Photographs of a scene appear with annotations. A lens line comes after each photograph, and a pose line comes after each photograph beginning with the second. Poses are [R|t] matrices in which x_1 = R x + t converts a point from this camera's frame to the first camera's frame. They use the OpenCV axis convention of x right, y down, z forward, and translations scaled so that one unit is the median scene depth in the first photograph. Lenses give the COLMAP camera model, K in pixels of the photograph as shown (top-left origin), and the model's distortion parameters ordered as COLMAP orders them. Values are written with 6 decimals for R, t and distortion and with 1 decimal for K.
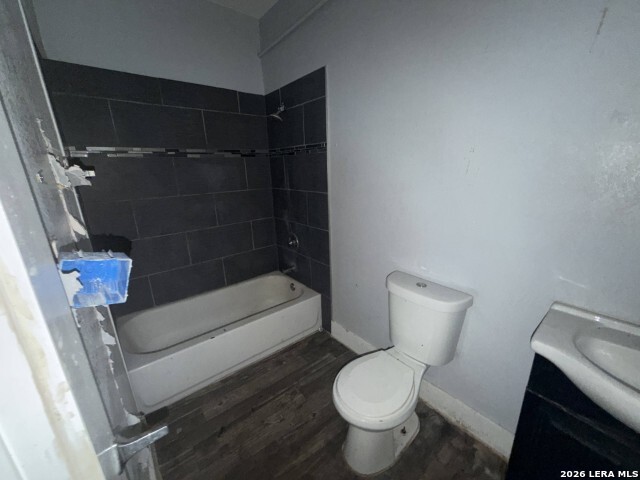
lens RADIAL K [[256.2, 0, 318.3], [0, 256.2, 240.0], [0, 0, 1]] dist [-0.000980, -0.000251]
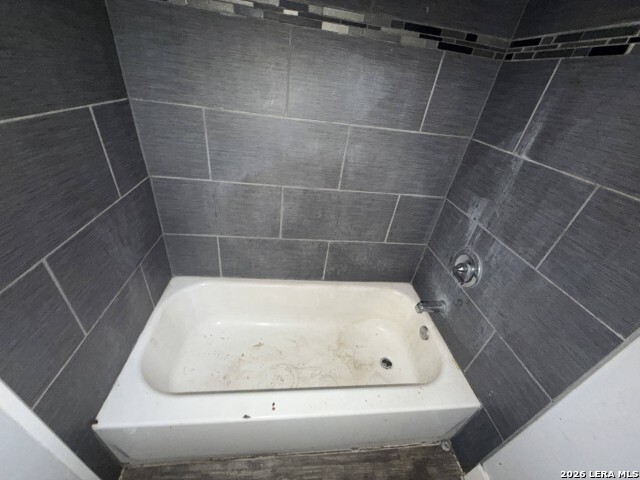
lens RADIAL K [[256.2, 0, 318.3], [0, 256.2, 240.0], [0, 0, 1]] dist [-0.000980, -0.000251]
pose [[0.826563, 0.404447, -0.391428, -0.169990], [-0.287839, 0.901373, 0.323535, -0.119775], [0.483676, -0.154754, 0.861457, 0.489252]]
